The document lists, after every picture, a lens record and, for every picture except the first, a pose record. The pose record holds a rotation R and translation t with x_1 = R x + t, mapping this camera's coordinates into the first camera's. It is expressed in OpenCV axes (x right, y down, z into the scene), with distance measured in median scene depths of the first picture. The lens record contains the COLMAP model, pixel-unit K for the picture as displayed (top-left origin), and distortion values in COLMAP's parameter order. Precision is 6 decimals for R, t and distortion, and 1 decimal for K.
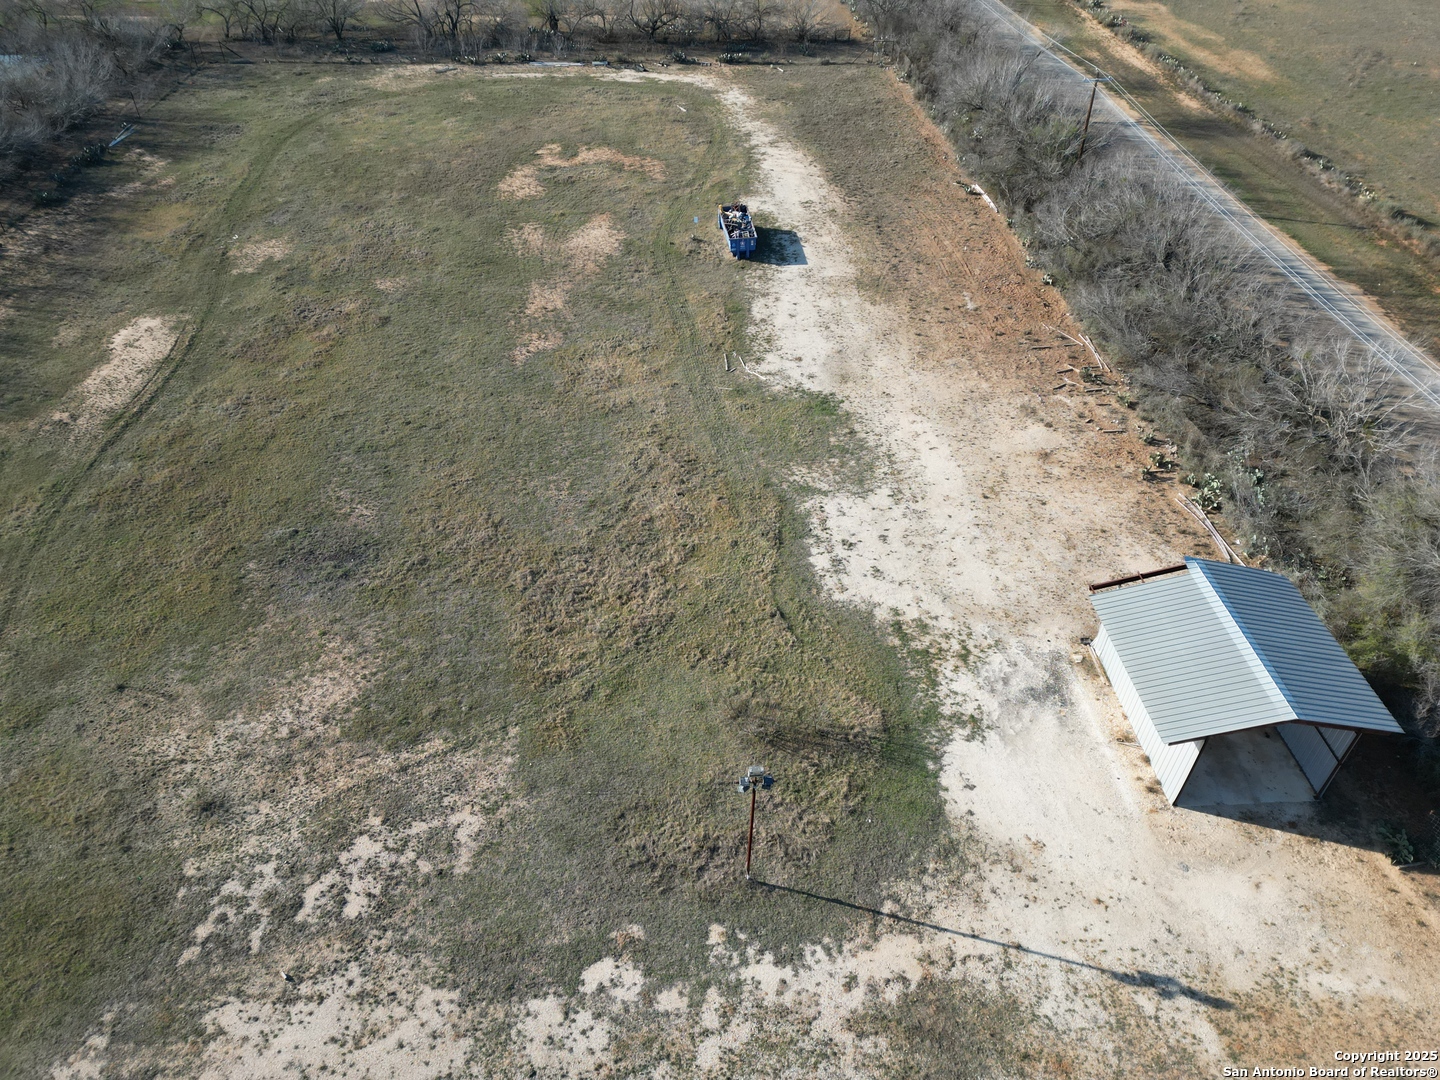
lens RADIAL K [[991.0, 0, 716.9], [0, 991.0, 541.1], [0, 0, 1]] dist [0.073947, -0.063285]
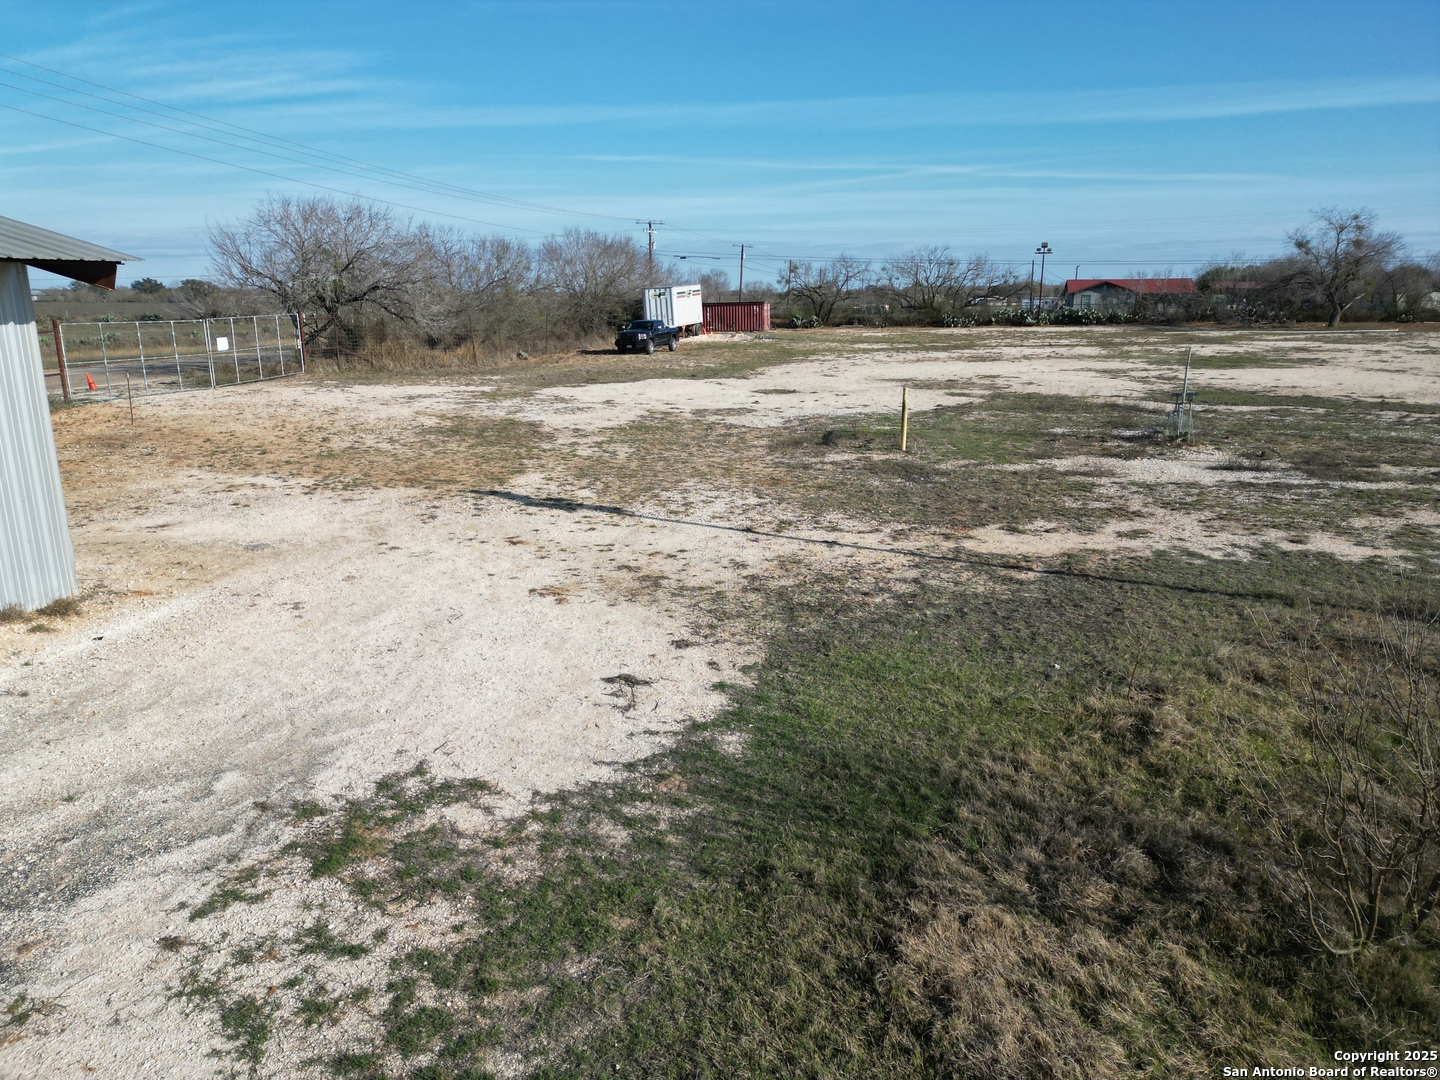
lens RADIAL K [[999.4, 0, 720.0], [0, 999.4, 540.0], [0, 0, 1]] dist [0.077320, -0.067251]
pose [[-0.964012, -0.064802, 0.257838, 0.181019], [0.171848, 0.588107, 0.790315, 0.032517], [-0.202851, 0.806183, -0.555807, 1.194856]]
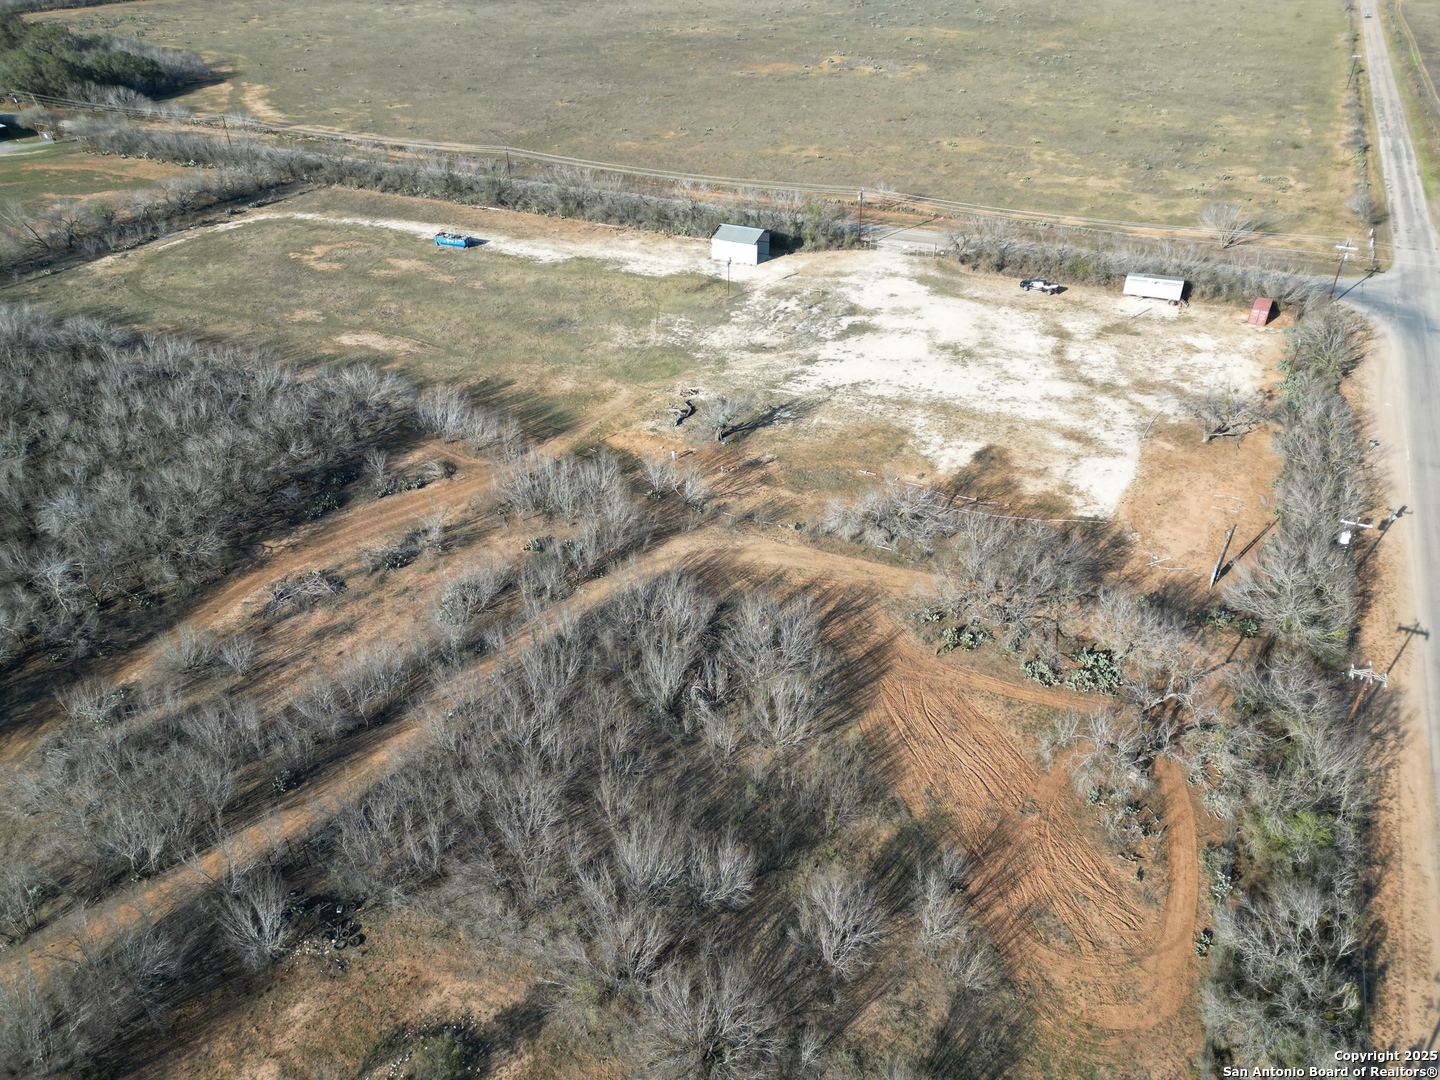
lens RADIAL K [[991.0, 0, 716.9], [0, 991.0, 541.1], [0, 0, 1]] dist [0.073947, -0.063285]
pose [[0.479139, -0.502233, 0.719853, -3.616915], [0.572497, 0.800479, 0.177427, 0.381112], [-0.665337, 0.327101, 0.671068, -1.521320]]
